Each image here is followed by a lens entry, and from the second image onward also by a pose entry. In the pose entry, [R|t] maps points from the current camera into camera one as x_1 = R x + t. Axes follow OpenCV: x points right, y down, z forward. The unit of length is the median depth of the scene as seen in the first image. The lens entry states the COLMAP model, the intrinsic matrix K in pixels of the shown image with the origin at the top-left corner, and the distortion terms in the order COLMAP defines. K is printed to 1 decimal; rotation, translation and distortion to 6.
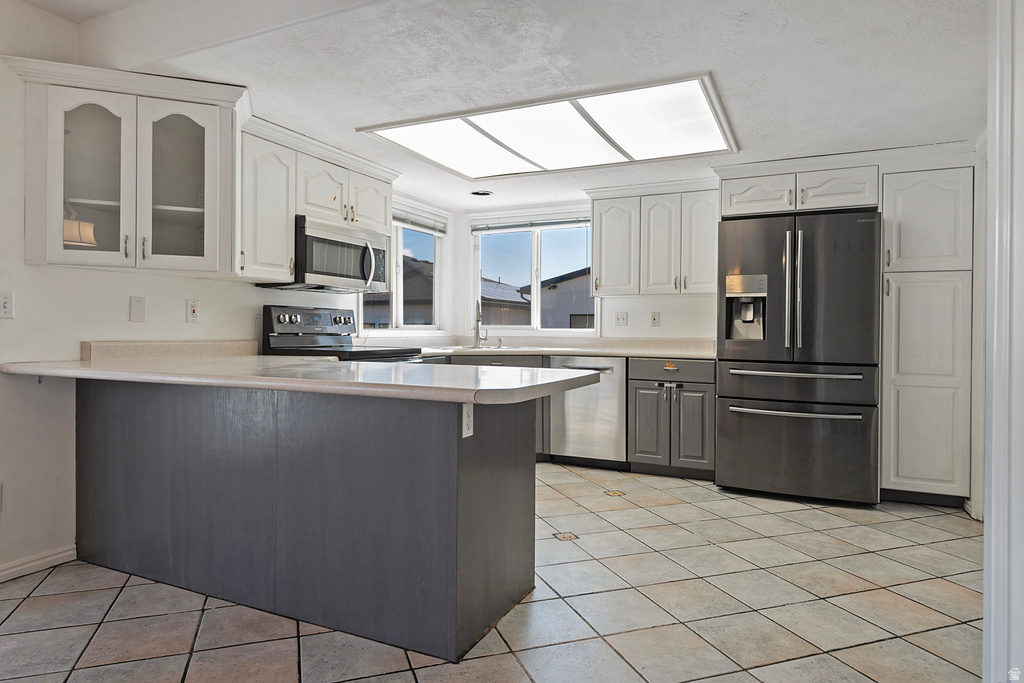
lens RADIAL K [[620.7, 0, 512.0], [0, 620.7, 329.4], [0, 0, 1]] dist [0.020269, -0.000273]
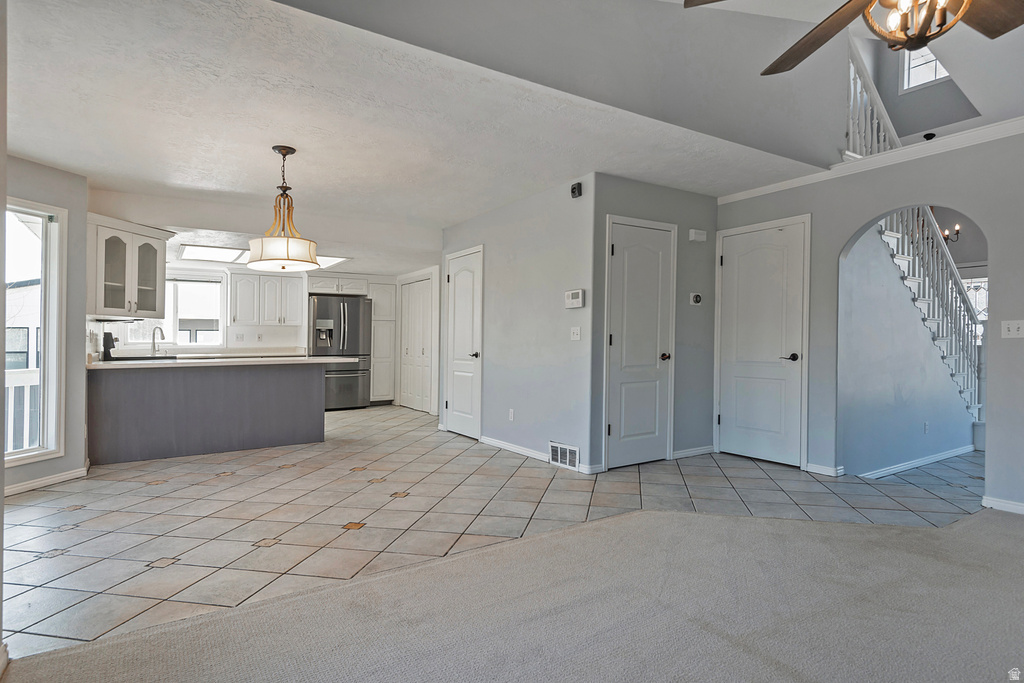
lens RADIAL K [[547.0, 0, 518.0], [0, 547.0, 336.8], [0, 0, 1]] dist [0.032182, -0.024847]
pose [[0.513857, -0.003409, 0.857869, -1.037682], [0.010646, 0.999940, -0.002403, -0.008222], [-0.857810, 0.010368, 0.513863, -0.711595]]
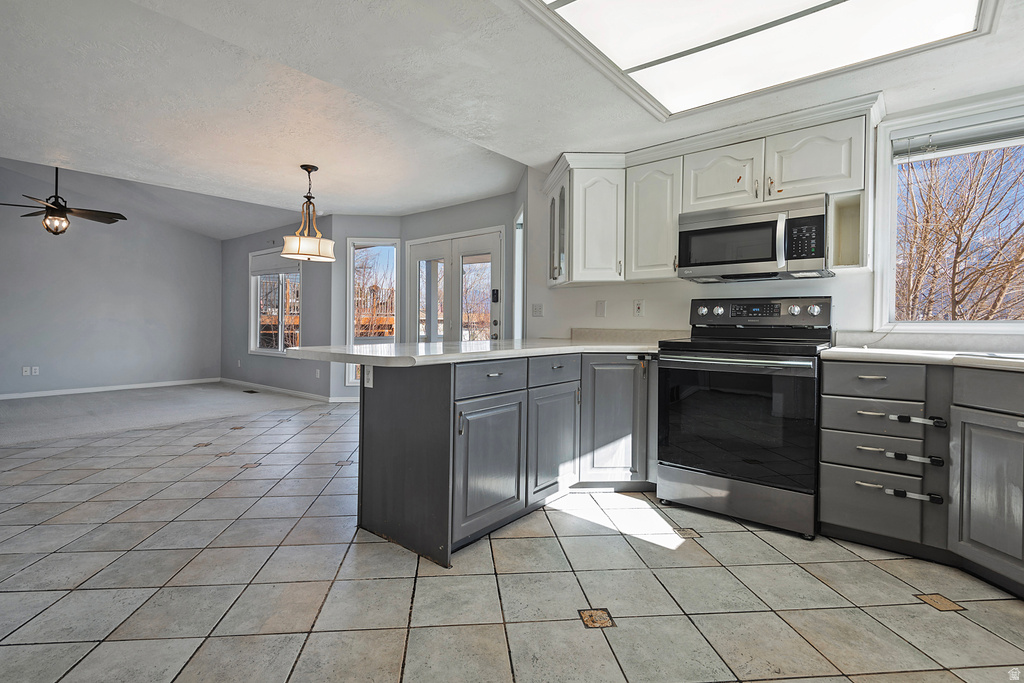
lens RADIAL K [[489.4, 0, 479.0], [0, 489.4, 319.4], [0, 0, 1]] dist [0.031087, -0.018335]
pose [[-0.282896, -0.016672, -0.959006, 0.505663], [-0.008946, 0.999851, -0.014743, 0.011740], [0.959109, 0.004409, -0.283004, 0.805027]]
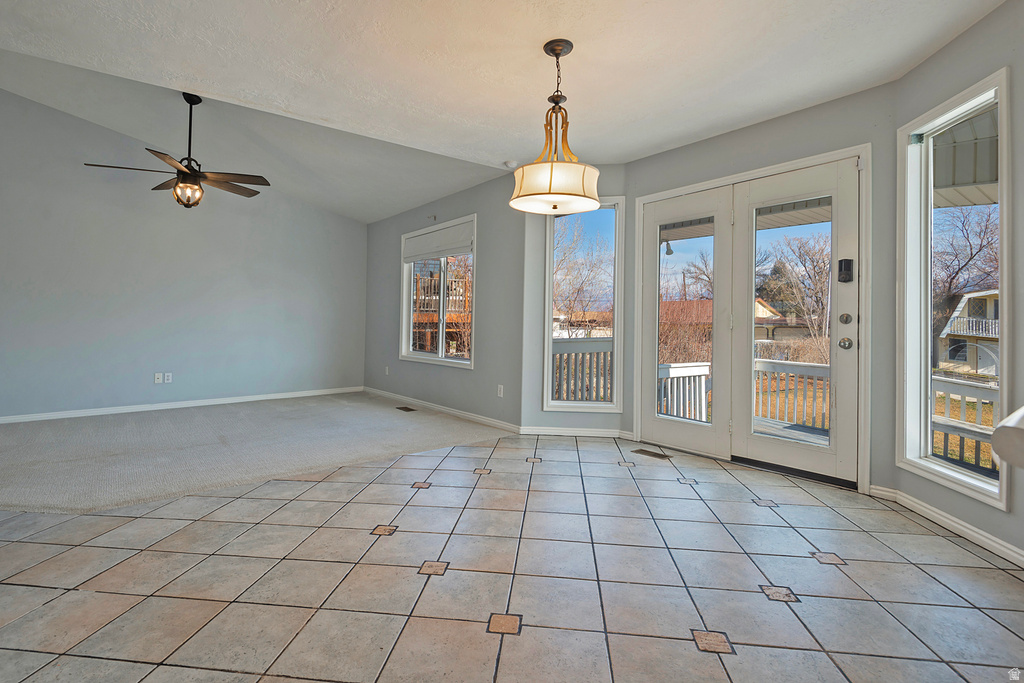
lens RADIAL K [[493.5, 0, 490.2], [0, 493.5, 294.7], [0, 0, 1]] dist [0.003687, 0.000204]
pose [[-0.456556, -0.055489, -0.887963, 0.149885], [-0.007510, 0.998258, -0.058520, 0.013116], [0.889663, -0.020049, -0.456177, 0.338048]]
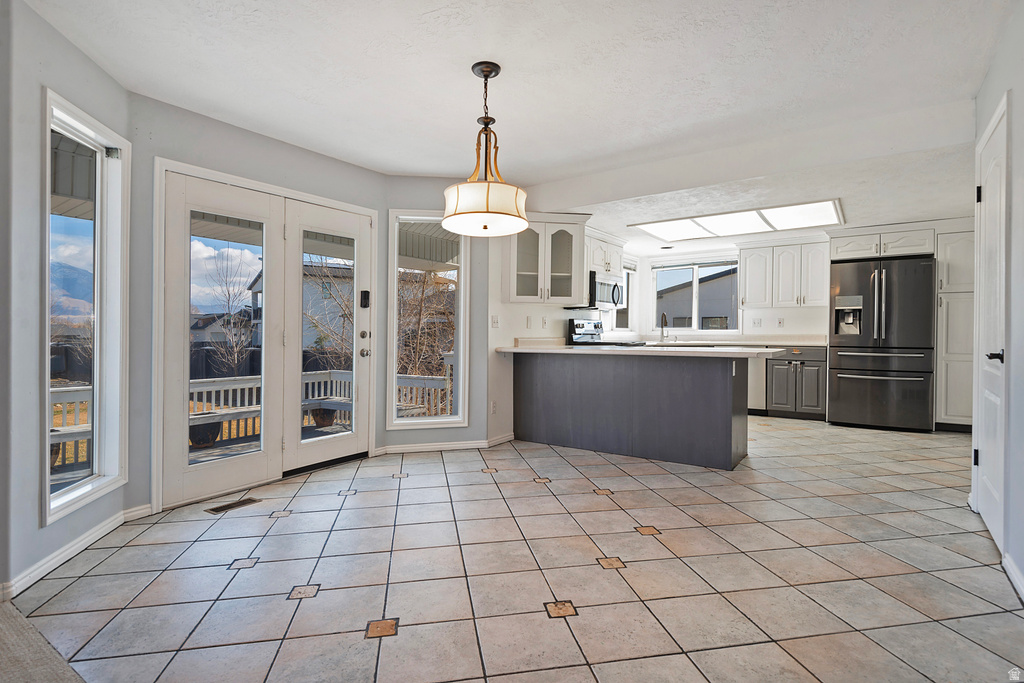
lens RADIAL K [[517.8, 0, 512.0], [0, 517.8, 341.5], [0, 0, 1]] dist [0.028781, -0.029929]
pose [[0.987391, -0.008649, -0.158064, -0.296170], [0.011556, 0.999780, 0.017481, 0.000508], [0.157878, -0.019087, 0.987274, -0.530229]]
